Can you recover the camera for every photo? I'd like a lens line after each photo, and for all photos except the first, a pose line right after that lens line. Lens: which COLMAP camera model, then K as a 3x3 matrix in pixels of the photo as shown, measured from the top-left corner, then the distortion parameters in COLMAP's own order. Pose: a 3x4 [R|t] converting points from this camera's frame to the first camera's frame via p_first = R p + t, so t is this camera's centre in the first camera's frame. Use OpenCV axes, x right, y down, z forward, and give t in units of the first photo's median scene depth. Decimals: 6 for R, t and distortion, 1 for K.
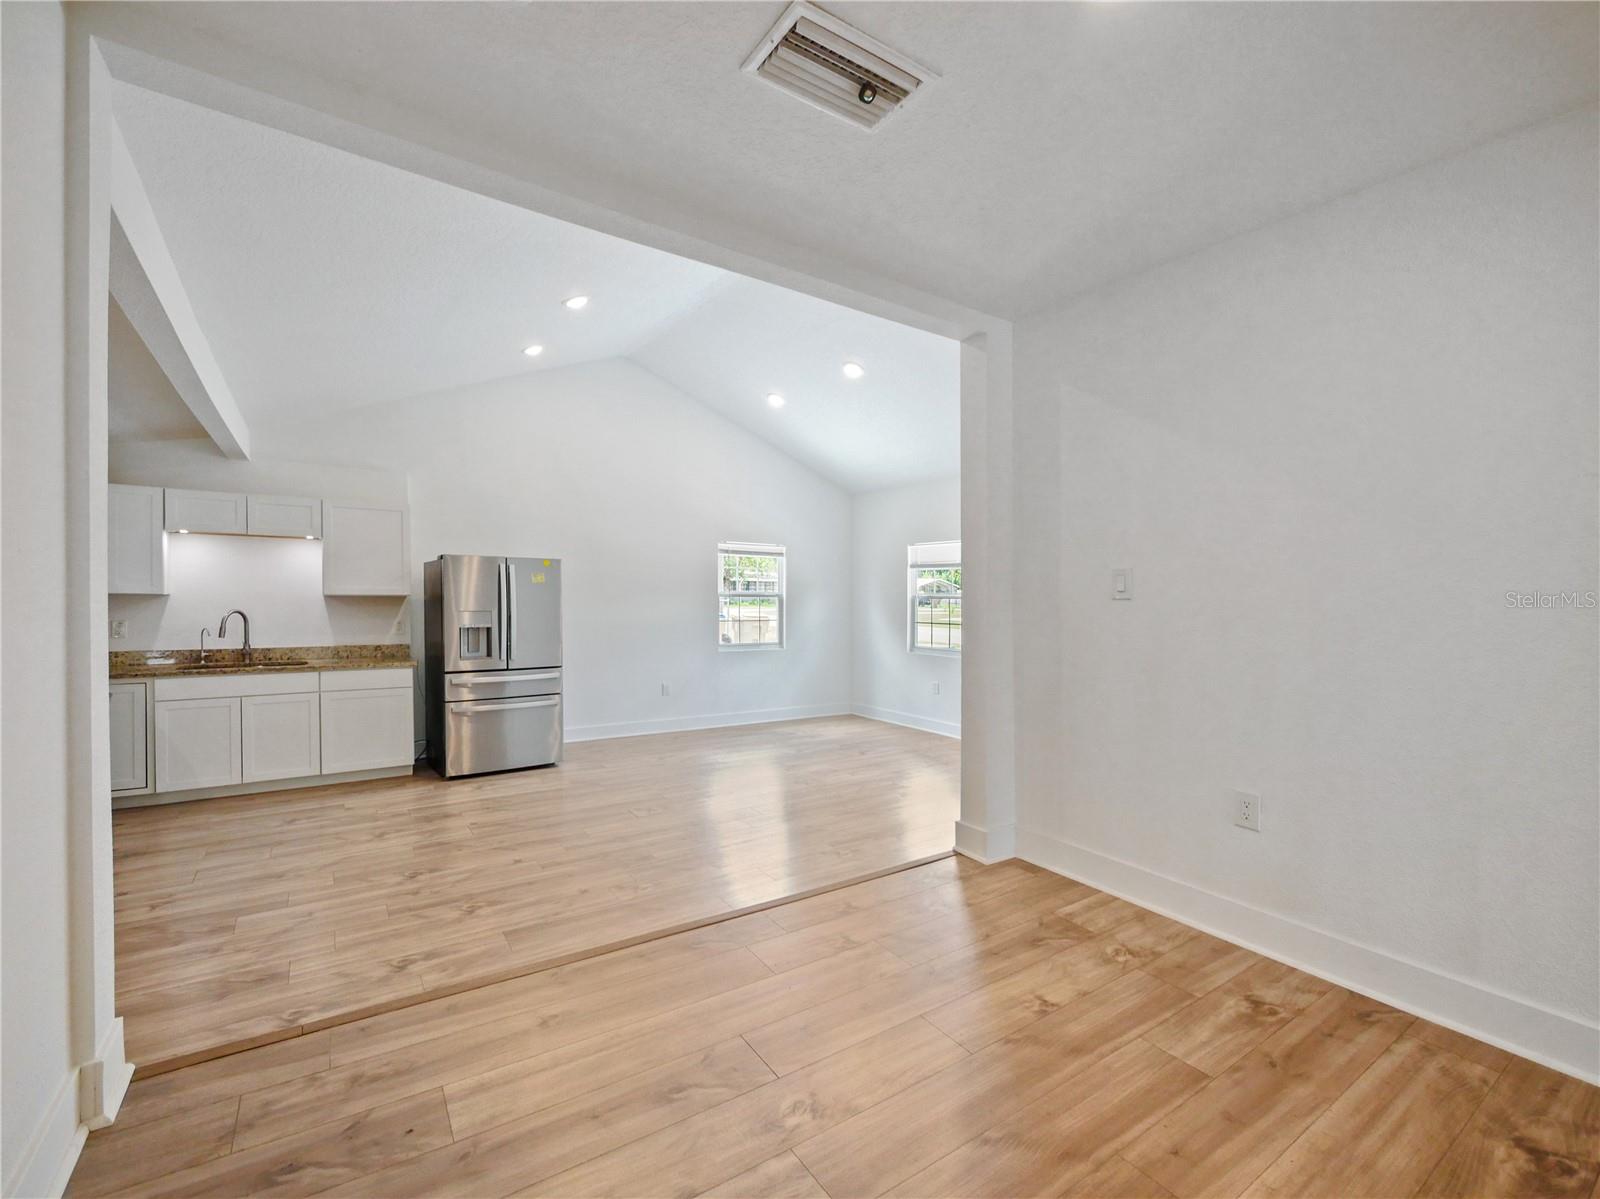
lens RADIAL K [[692.9, 0, 804.5], [0, 692.9, 596.9], [0, 0, 1]] dist [0.008621, -0.000309]
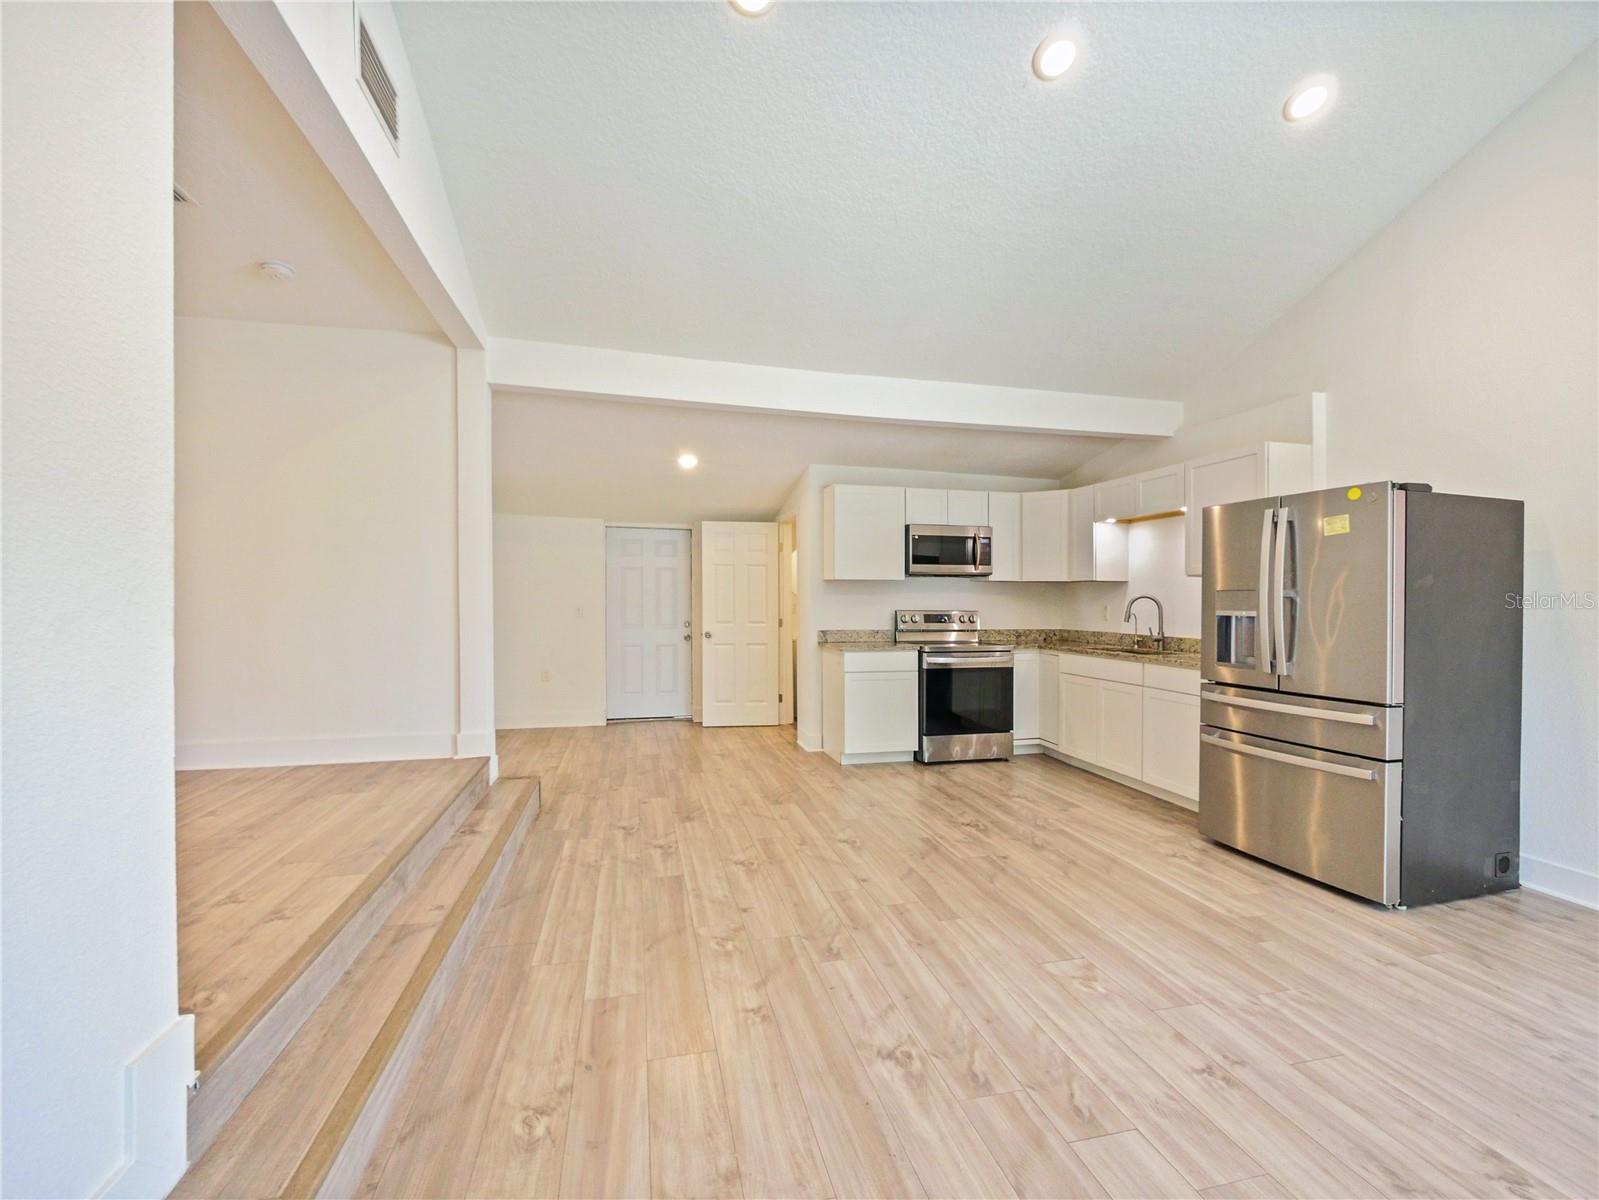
lens RADIAL K [[703.2, 0, 795.4], [0, 703.2, 594.5], [0, 0, 1]] dist [-0.000703, -0.000050]
pose [[-0.371829, -0.027753, -0.927886, 0.374530], [-0.016807, 0.999590, -0.023163, 0.059491], [0.928149, 0.006982, -0.372144, 1.157933]]
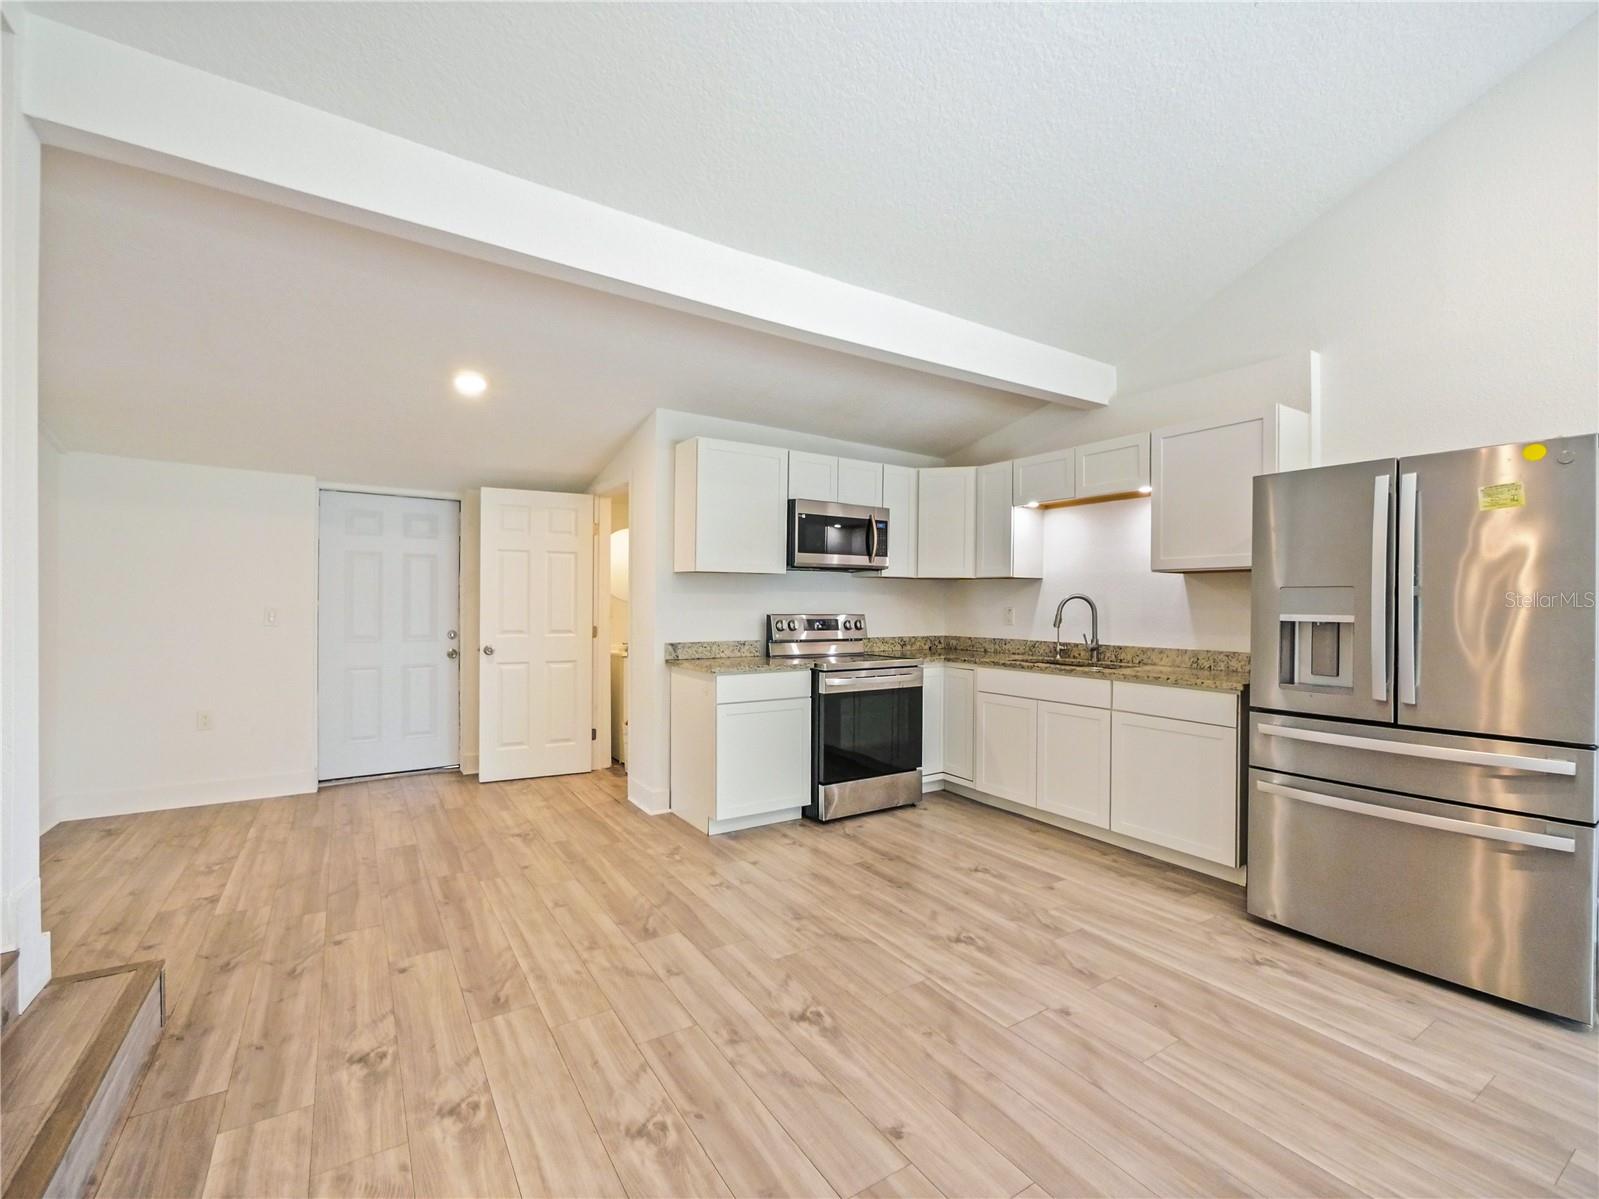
lens RADIAL K [[700.5, 0, 789.1], [0, 700.5, 591.1], [0, 0, 1]] dist [-0.001530, -0.000216]
pose [[-0.048242, -0.036153, -0.998181, 0.033289], [-0.011715, 0.999296, -0.035627, 0.057348], [0.998767, 0.009975, -0.048632, 0.894807]]
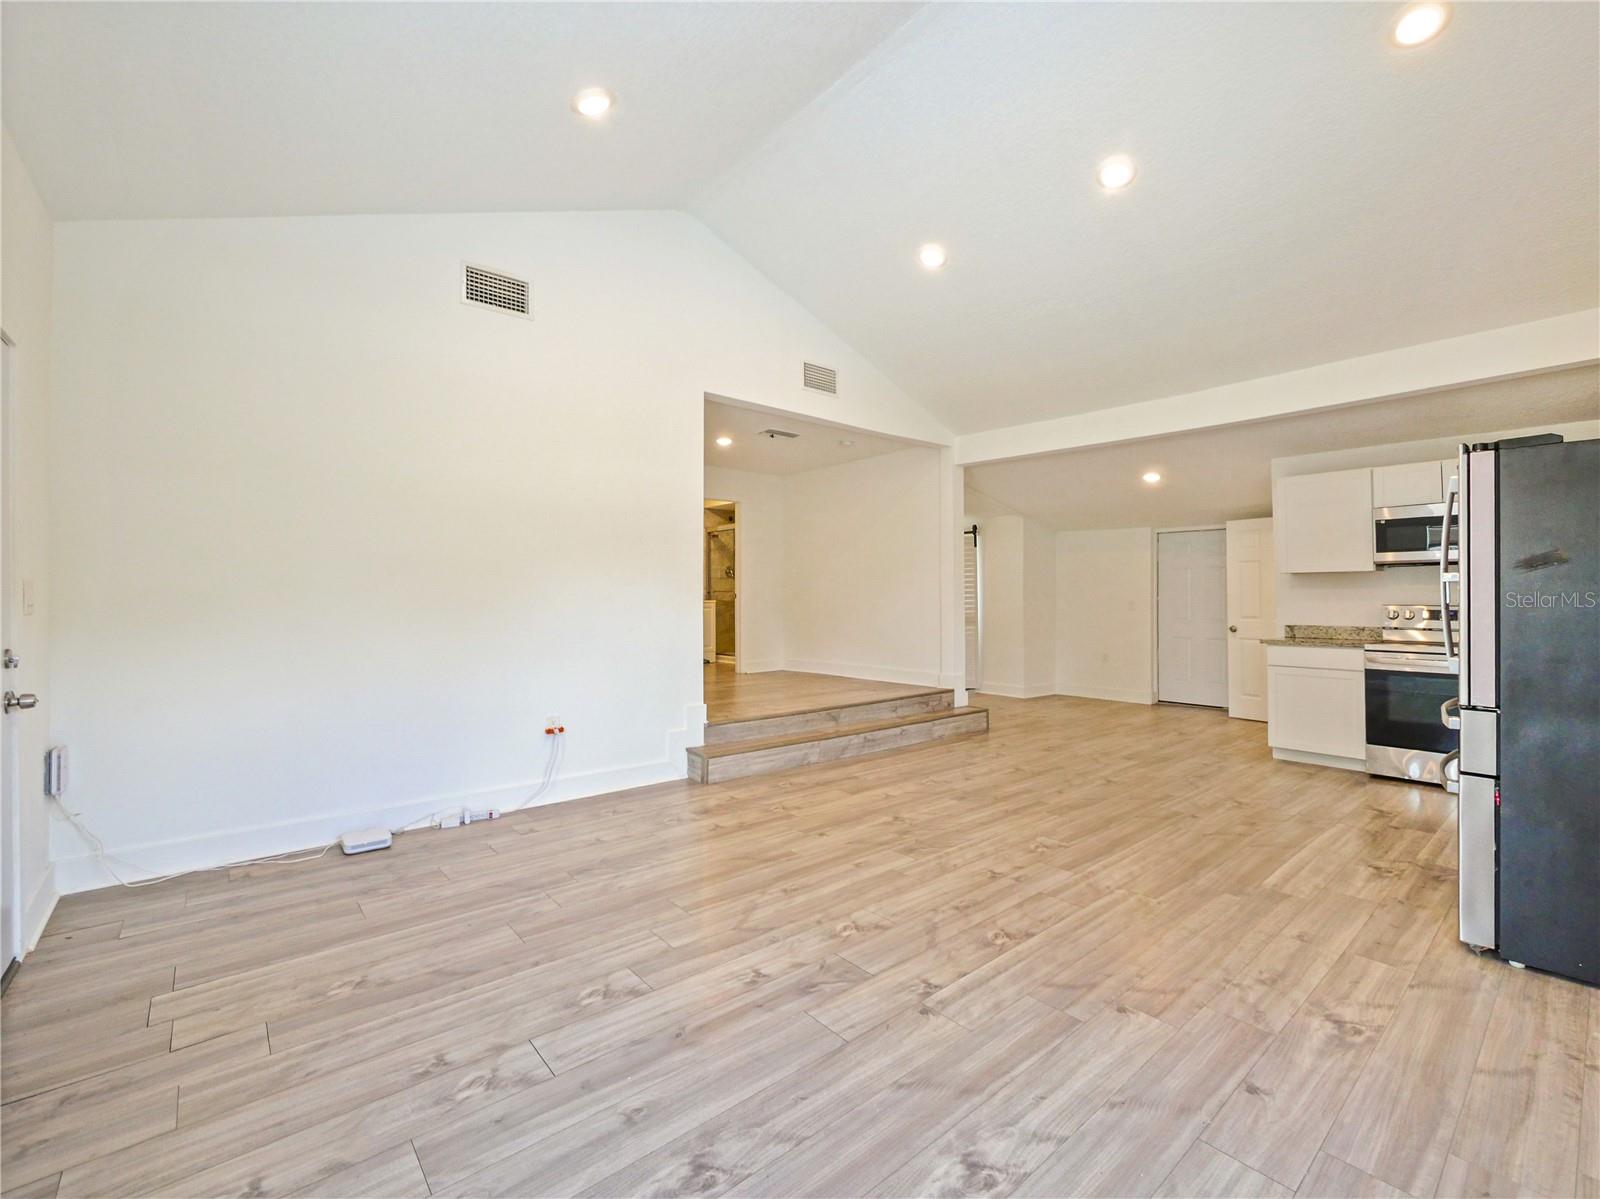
lens RADIAL K [[692.9, 0, 804.5], [0, 692.9, 596.9], [0, 0, 1]] dist [0.008621, -0.000309]
pose [[-0.996103, -0.018598, -0.086219, 0.111372], [-0.018592, 0.999827, -0.000882, 0.060318], [0.086221, 0.000725, -0.996276, 1.986649]]
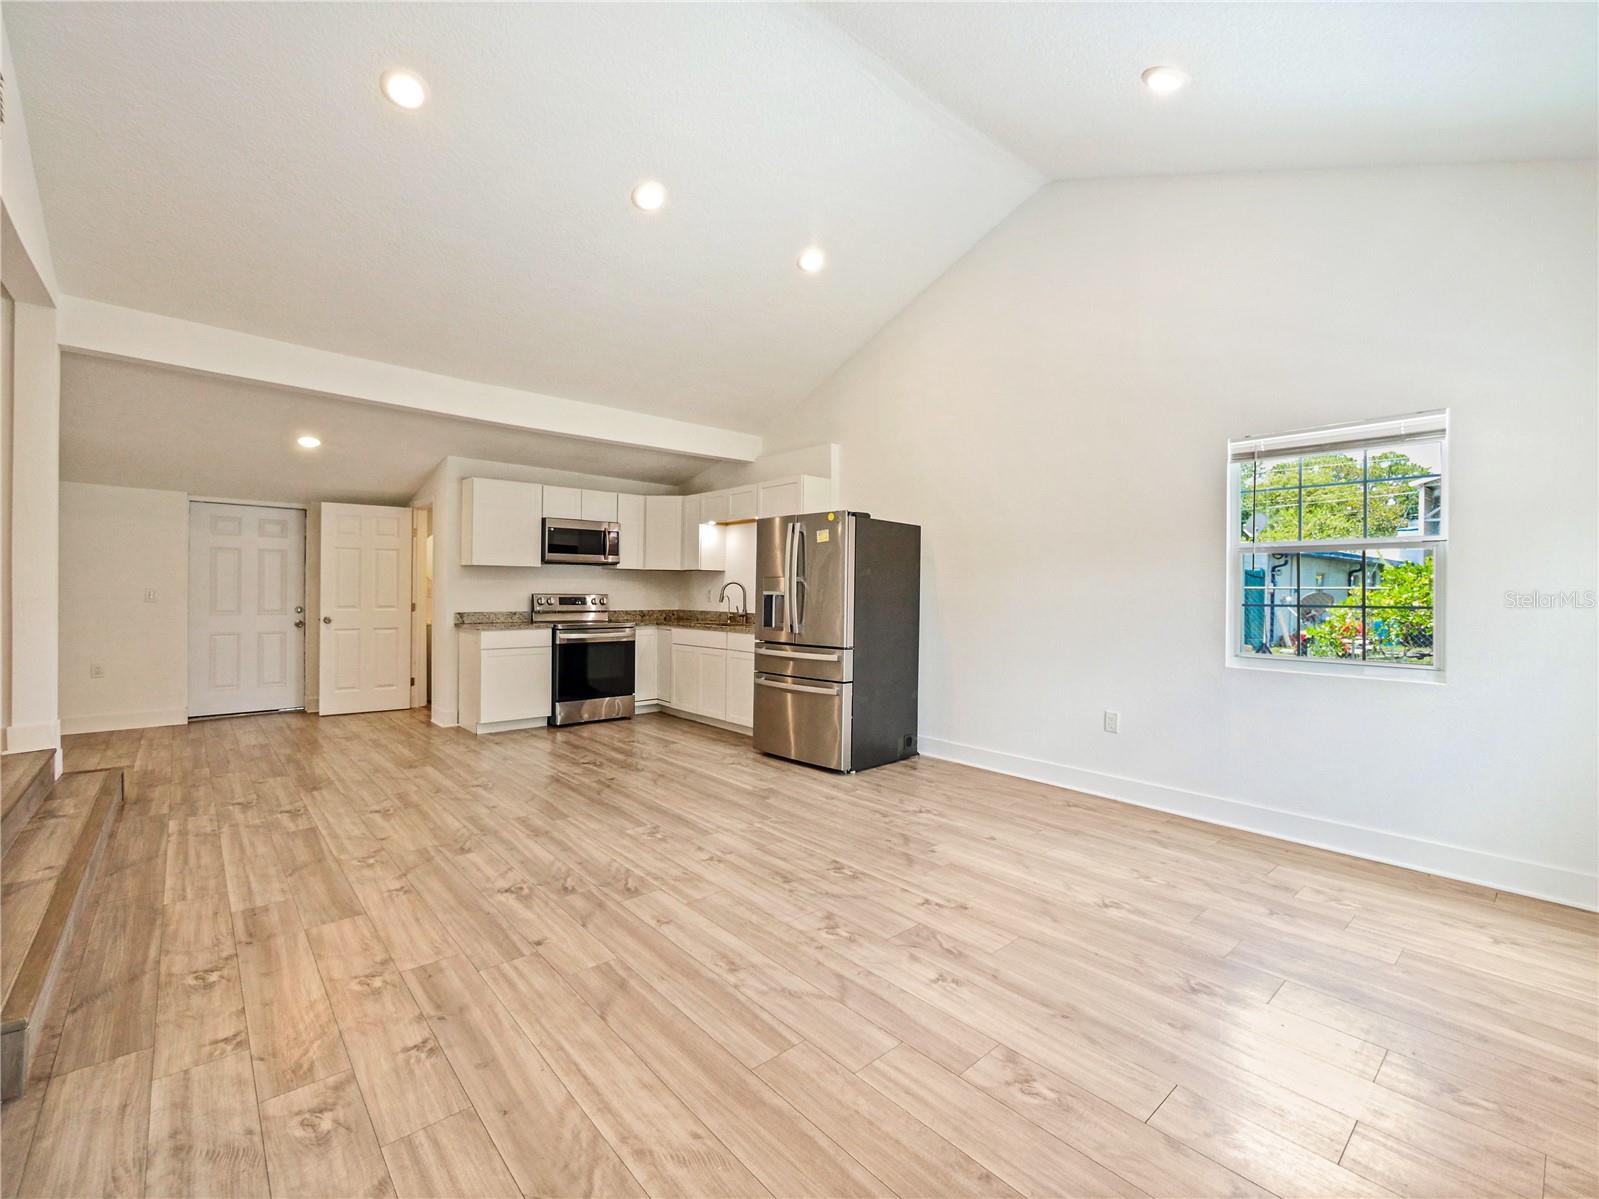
lens RADIAL K [[708.1, 0, 808.6], [0, 708.1, 580.7], [0, 0, 1]] dist [0.000511, -0.000056]
pose [[0.113940, -0.033991, -0.992906, 0.640901], [-0.010765, 0.999314, -0.035446, 0.075874], [0.993429, 0.014728, 0.113496, 1.255605]]
